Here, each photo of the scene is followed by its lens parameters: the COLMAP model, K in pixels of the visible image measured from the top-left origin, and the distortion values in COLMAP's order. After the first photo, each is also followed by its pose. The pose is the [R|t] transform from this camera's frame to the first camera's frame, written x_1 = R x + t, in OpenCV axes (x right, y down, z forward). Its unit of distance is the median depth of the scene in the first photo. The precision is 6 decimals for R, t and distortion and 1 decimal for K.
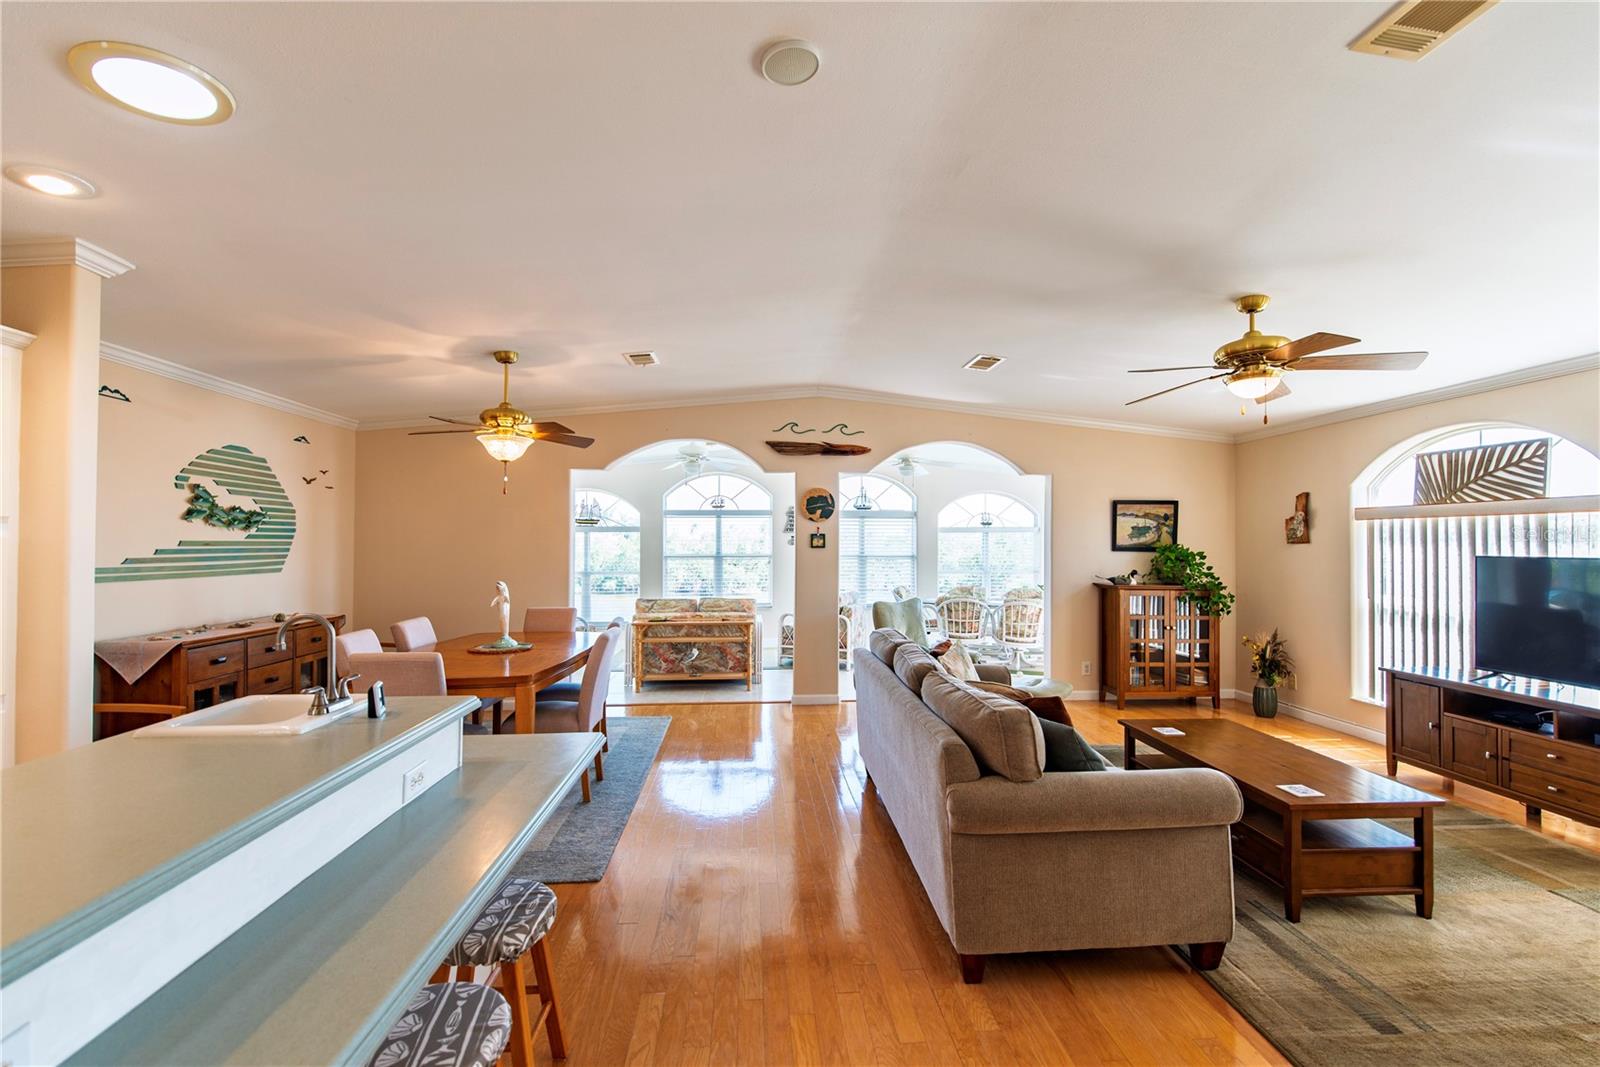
lens RADIAL K [[686.5, 0, 804.3], [0, 686.5, 535.0], [0, 0, 1]] dist [-0.000438, 0.000575]
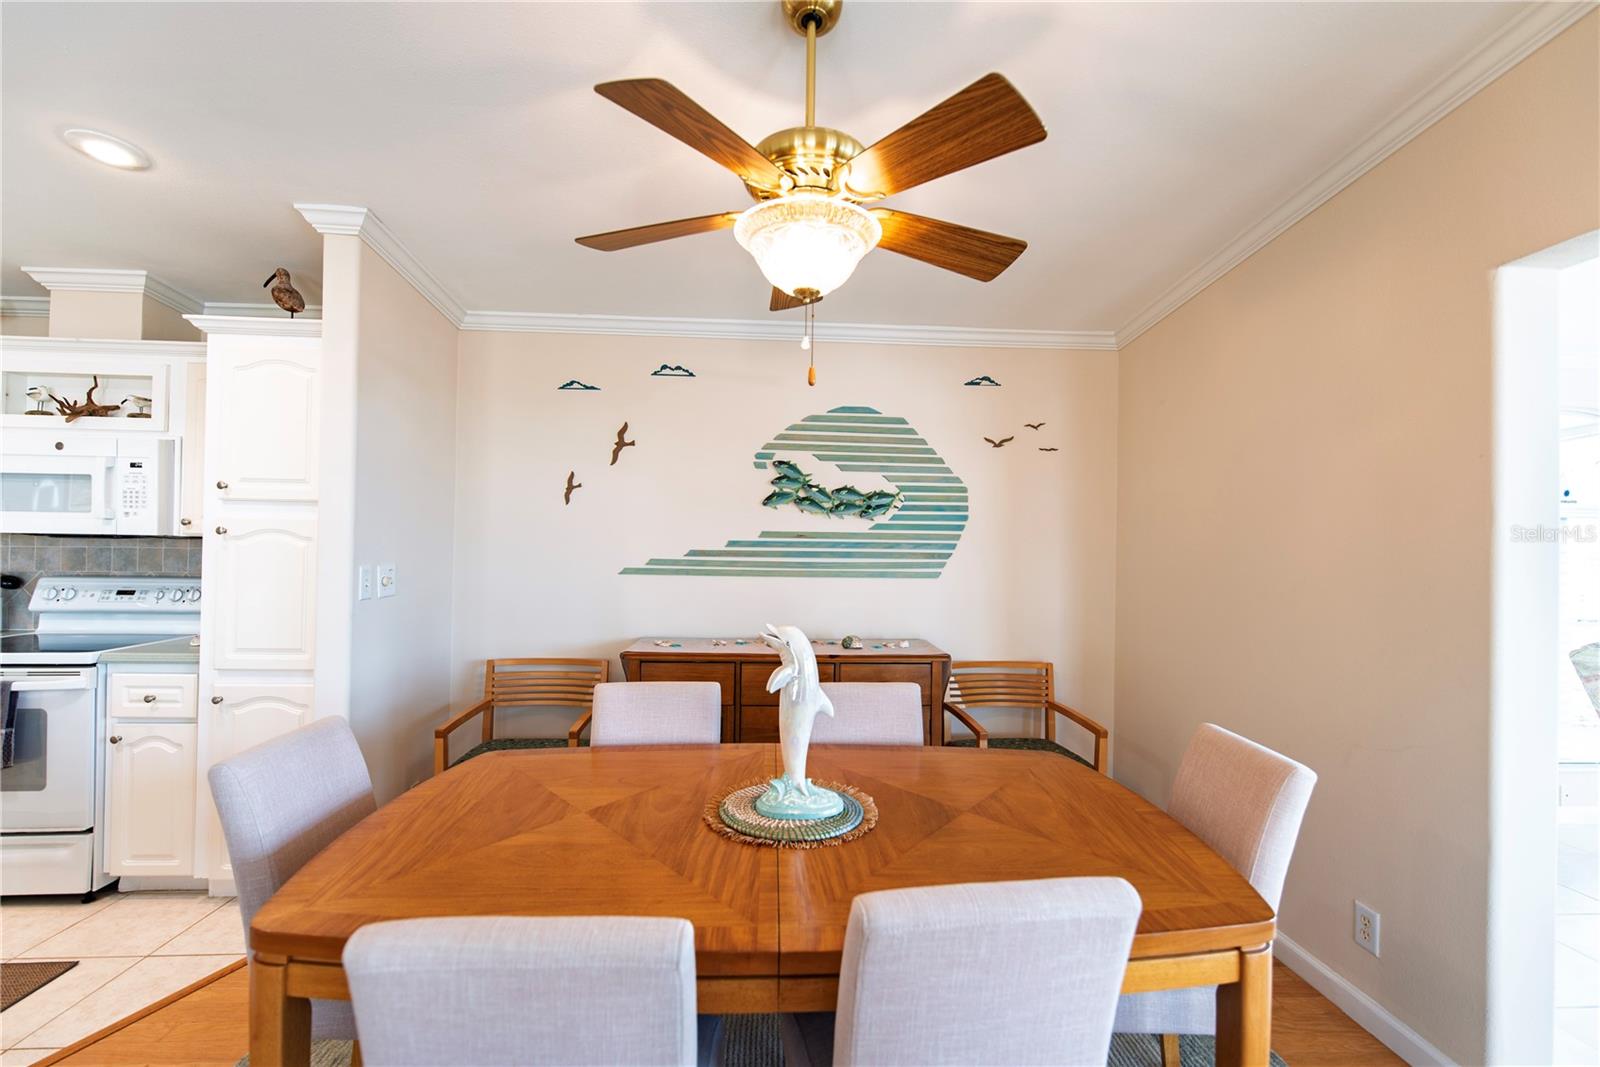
lens RADIAL K [[686.5, 0, 802.3], [0, 686.5, 535.9], [0, 0, 1]] dist [-0.000438, 0.000575]
pose [[-0.024334, -0.011043, -0.999643, -0.077781], [-0.001878, 0.999938, -0.011000, 0.022948], [0.999702, 0.001610, -0.024353, 1.050712]]
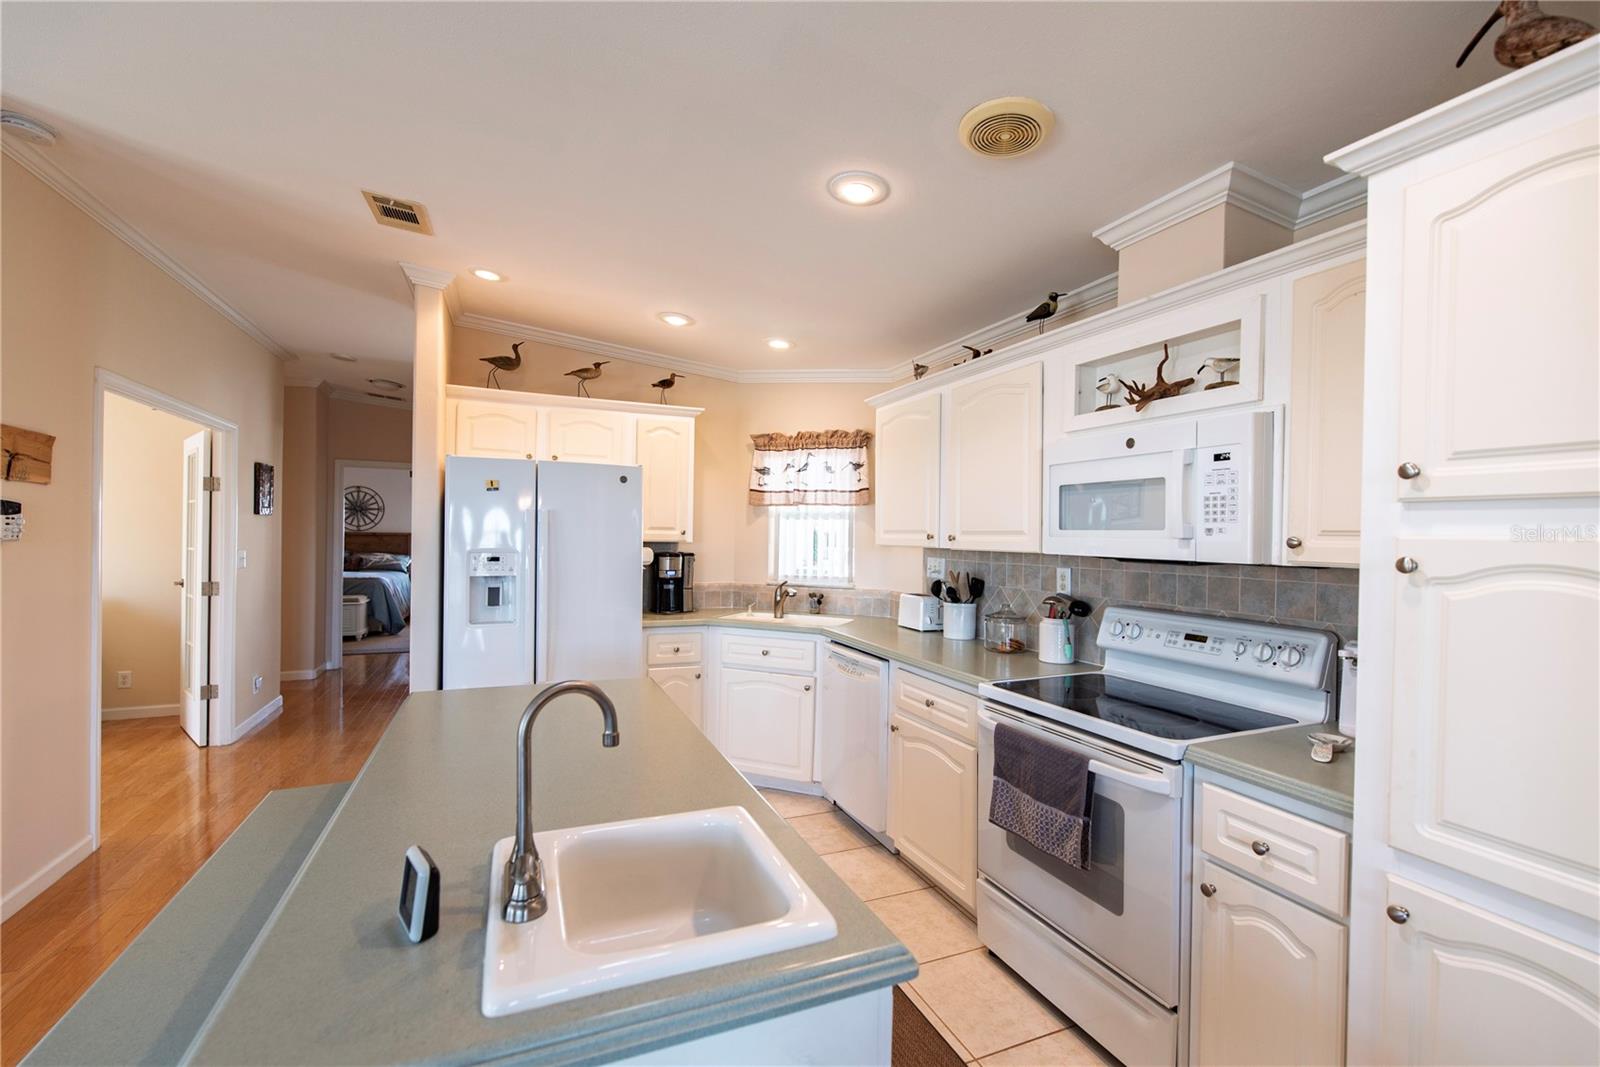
lens RADIAL K [[686.5, 0, 794.2], [0, 686.5, 538.7], [0, 0, 1]] dist [-0.000438, 0.000575]
pose [[-0.951132, -0.012758, -0.308521, -0.338415], [-0.011914, 0.999918, -0.004618, 0.005332], [0.308555, -0.000717, -0.951206, 0.713108]]
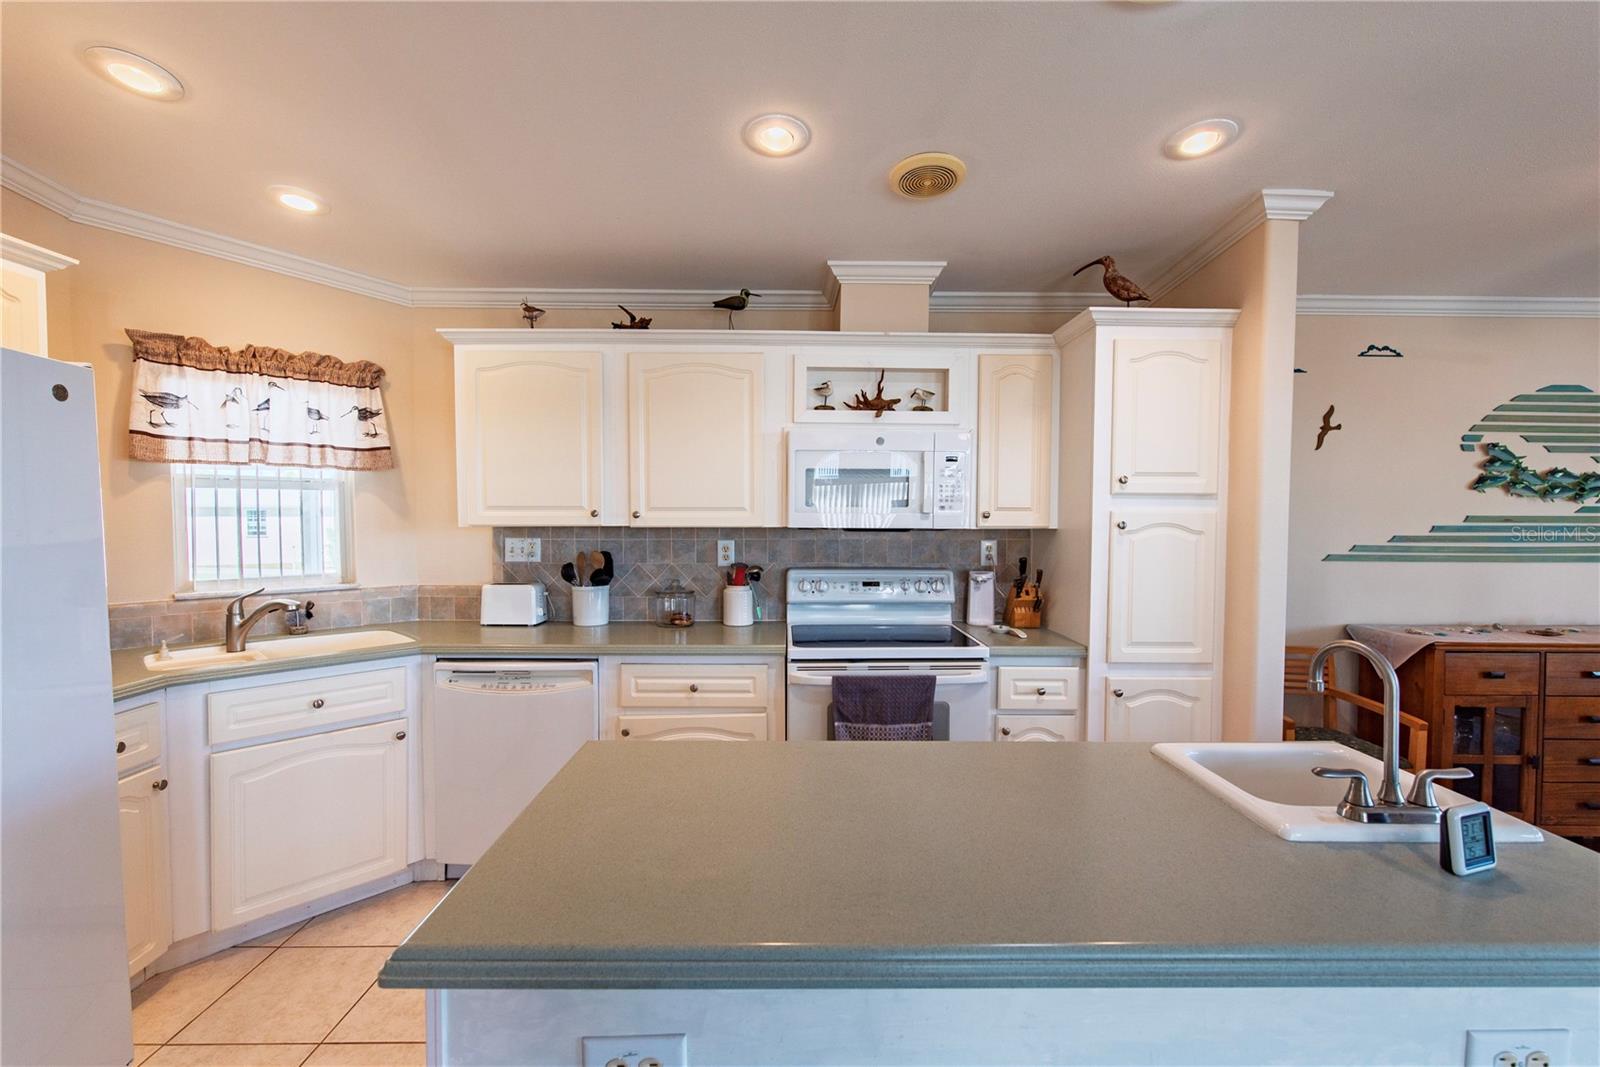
lens RADIAL K [[686.5, 0, 800.6], [0, 686.5, 536.7], [0, 0, 1]] dist [-0.000438, 0.000575]
pose [[-0.066179, 0.033479, -0.997246, -0.048195], [0.008502, 0.999420, 0.032988, -0.000175], [0.997772, -0.006296, -0.066426, 0.265017]]
